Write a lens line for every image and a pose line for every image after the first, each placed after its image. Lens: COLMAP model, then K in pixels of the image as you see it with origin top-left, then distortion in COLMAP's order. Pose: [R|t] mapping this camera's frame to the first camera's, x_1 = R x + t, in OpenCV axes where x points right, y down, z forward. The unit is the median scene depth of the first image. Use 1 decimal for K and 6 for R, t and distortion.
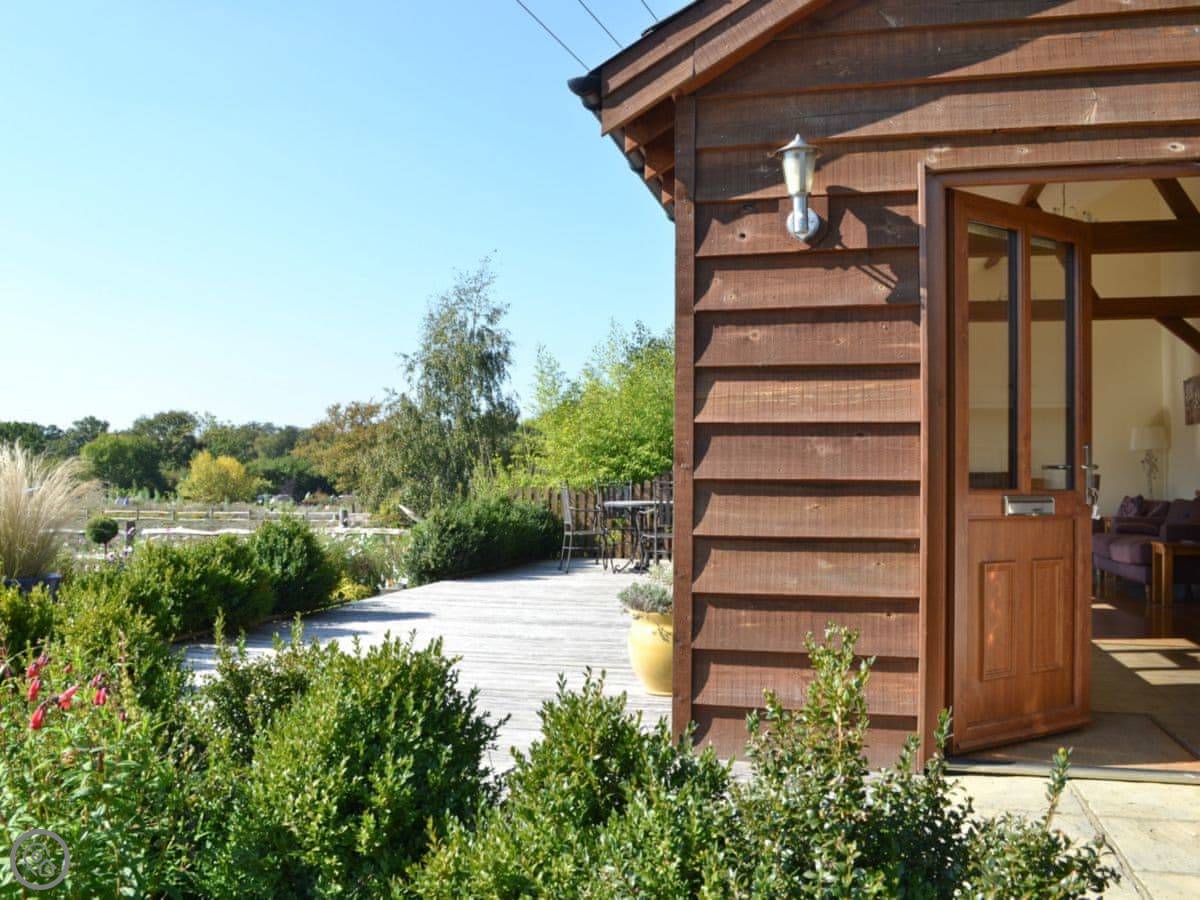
lens RADIAL K [[1084.4, 0, 600.0], [0, 1084.4, 450.0], [0, 0, 1]] dist [-0.022788, -0.002677]
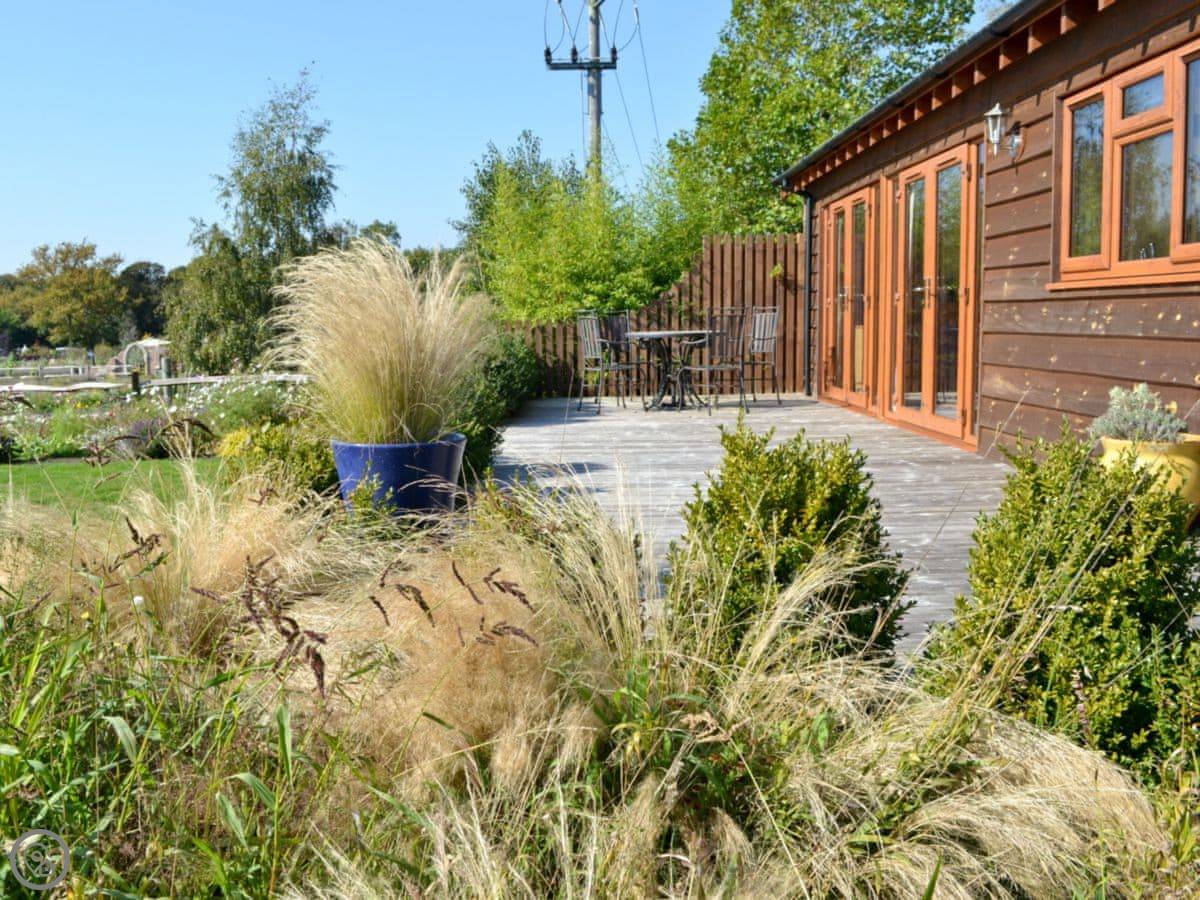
lens RADIAL K [[1084.4, 0, 600.0], [0, 1084.4, 450.0], [0, 0, 1]] dist [-0.022788, -0.002677]
pose [[0.969759, -0.050706, 0.238739, -0.095152], [0.015508, 0.989005, 0.147065, 0.004738], [-0.243571, -0.138915, 0.959883, 0.054491]]
